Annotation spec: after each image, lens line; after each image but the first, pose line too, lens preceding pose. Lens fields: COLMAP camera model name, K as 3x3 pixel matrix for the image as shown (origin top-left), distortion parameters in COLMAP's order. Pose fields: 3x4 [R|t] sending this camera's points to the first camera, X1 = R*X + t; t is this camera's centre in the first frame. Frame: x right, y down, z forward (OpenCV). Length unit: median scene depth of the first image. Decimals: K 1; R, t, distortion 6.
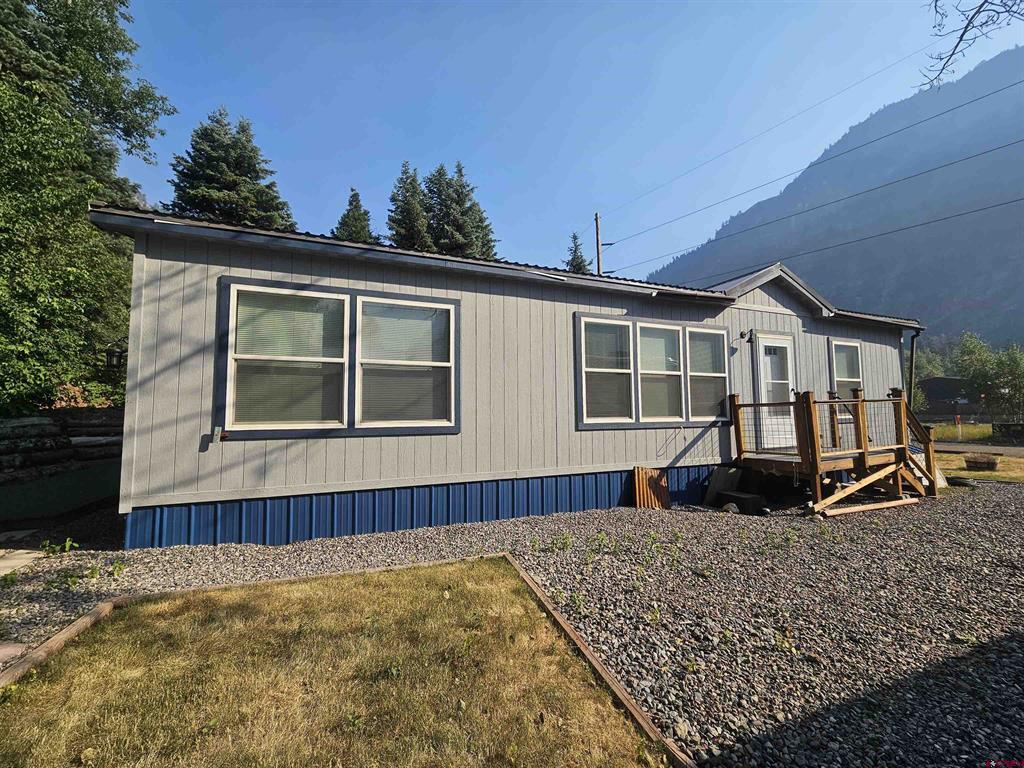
lens RADIAL K [[416.7, 0, 511.0], [0, 416.7, 375.8], [0, 0, 1]] dist [0.009721, -0.000708]
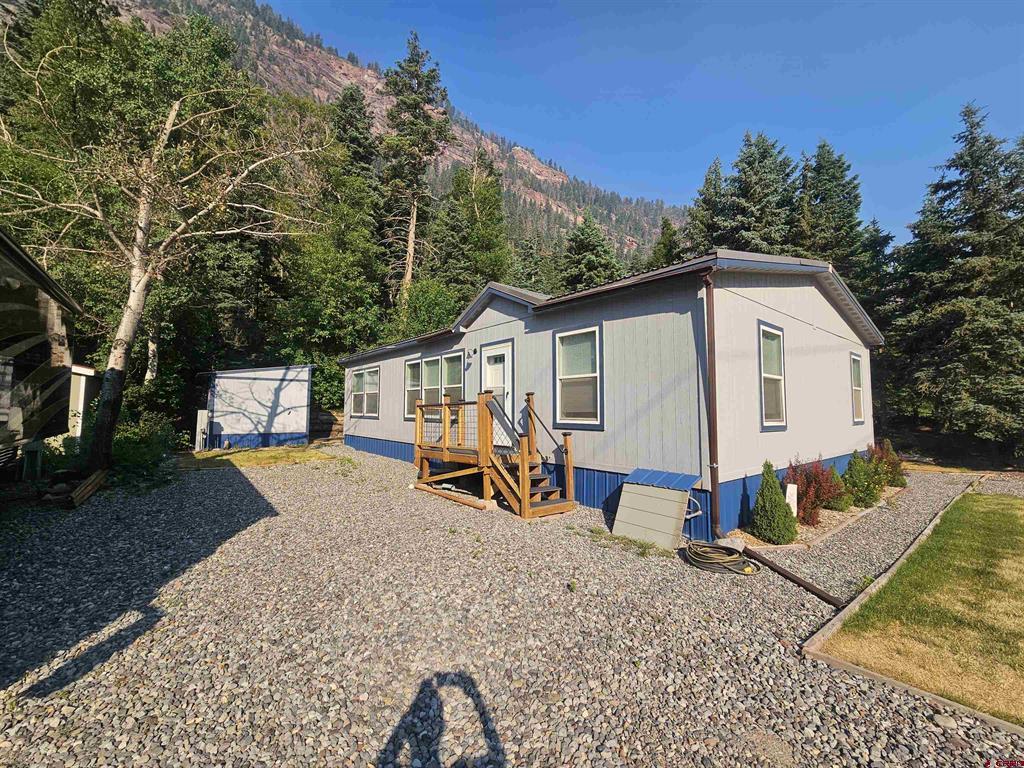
lens RADIAL K [[416.7, 0, 511.1], [0, 416.7, 386.9], [0, 0, 1]] dist [0.009721, -0.000708]
pose [[0.259744, -0.041566, -0.964782, 1.473363], [0.064013, 0.997617, -0.025747, 0.038070], [0.963553, -0.055071, 0.261786, 0.643527]]
